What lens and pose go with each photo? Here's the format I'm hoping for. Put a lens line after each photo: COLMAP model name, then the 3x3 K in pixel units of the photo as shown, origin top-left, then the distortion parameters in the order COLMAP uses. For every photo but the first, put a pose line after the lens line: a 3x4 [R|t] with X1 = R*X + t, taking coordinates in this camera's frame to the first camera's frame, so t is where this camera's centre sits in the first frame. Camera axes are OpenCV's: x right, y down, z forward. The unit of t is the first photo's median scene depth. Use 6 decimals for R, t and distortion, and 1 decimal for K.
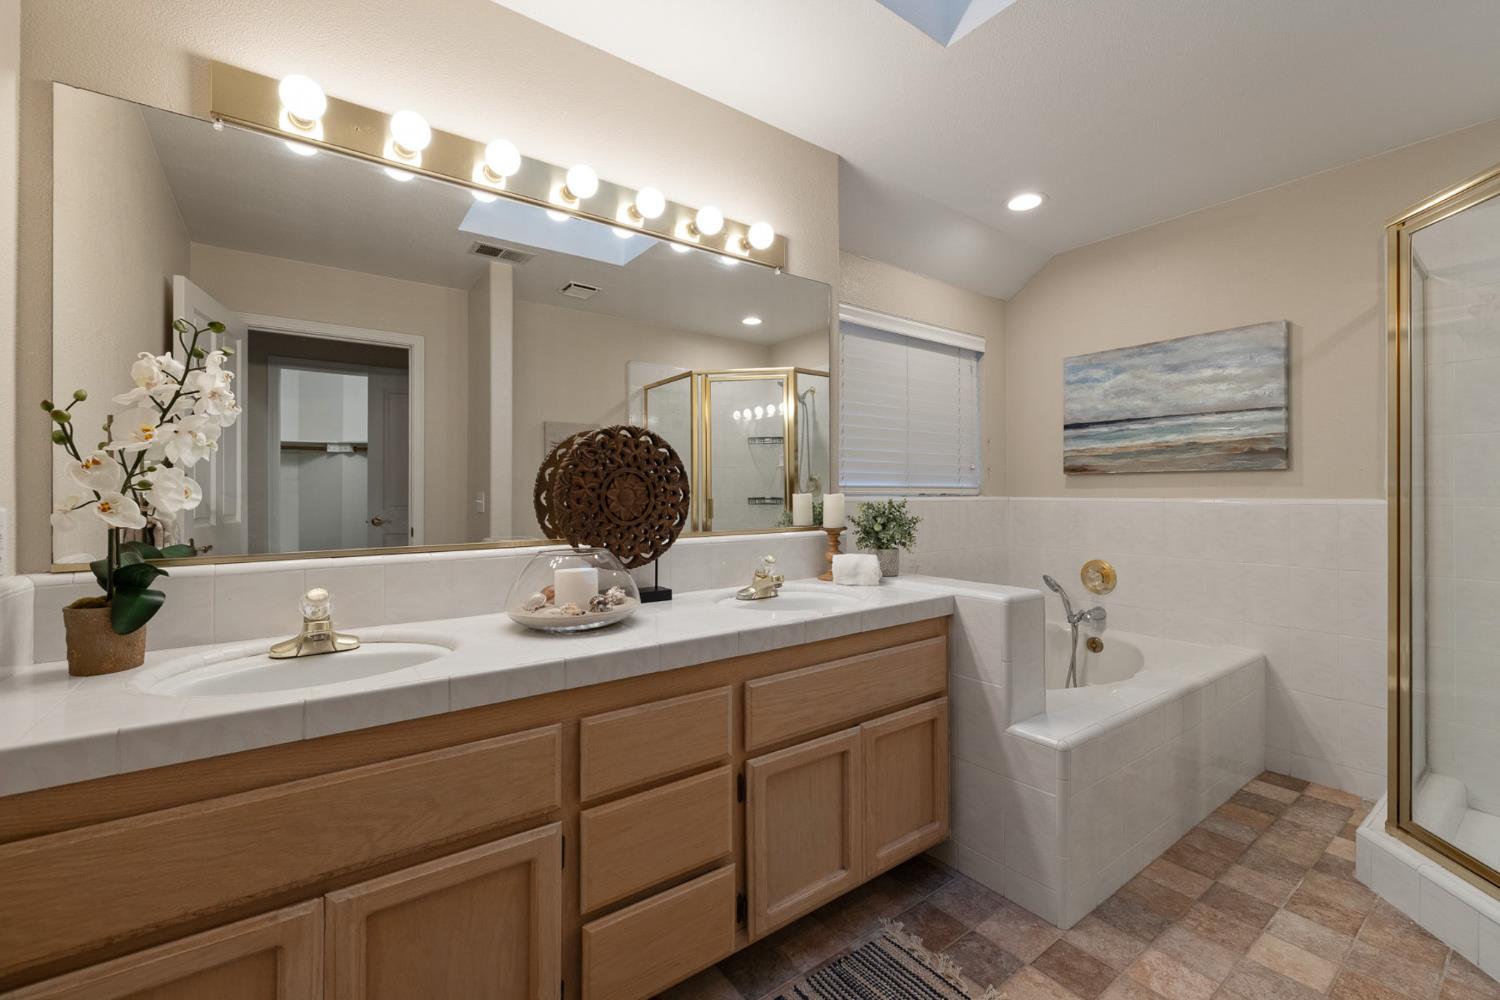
lens RADIAL K [[627.6, 0, 748.8], [0, 627.6, 494.1], [0, 0, 1]] dist [0.001797, -0.001178]
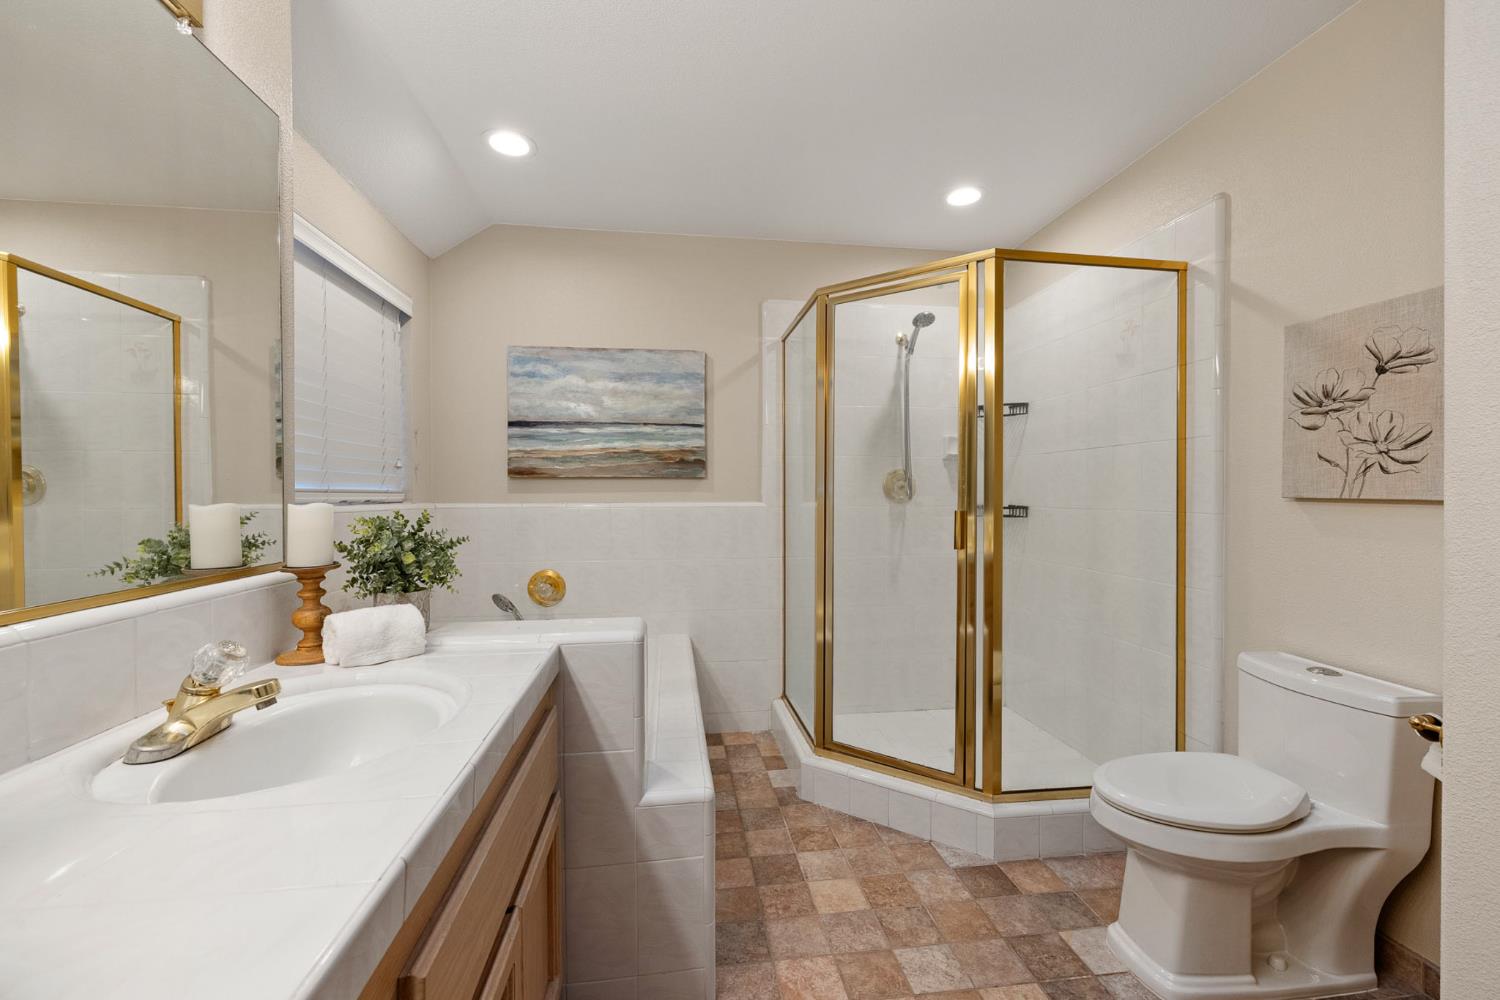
lens RADIAL K [[627.6, 0, 756.3], [0, 627.6, 503.5], [0, 0, 1]] dist [0.001797, -0.001178]
pose [[0.470925, -0.013204, 0.882075, -0.141656], [0.005674, 0.999913, 0.011938, -0.004150], [-0.882155, -0.000617, 0.470958, 0.345631]]
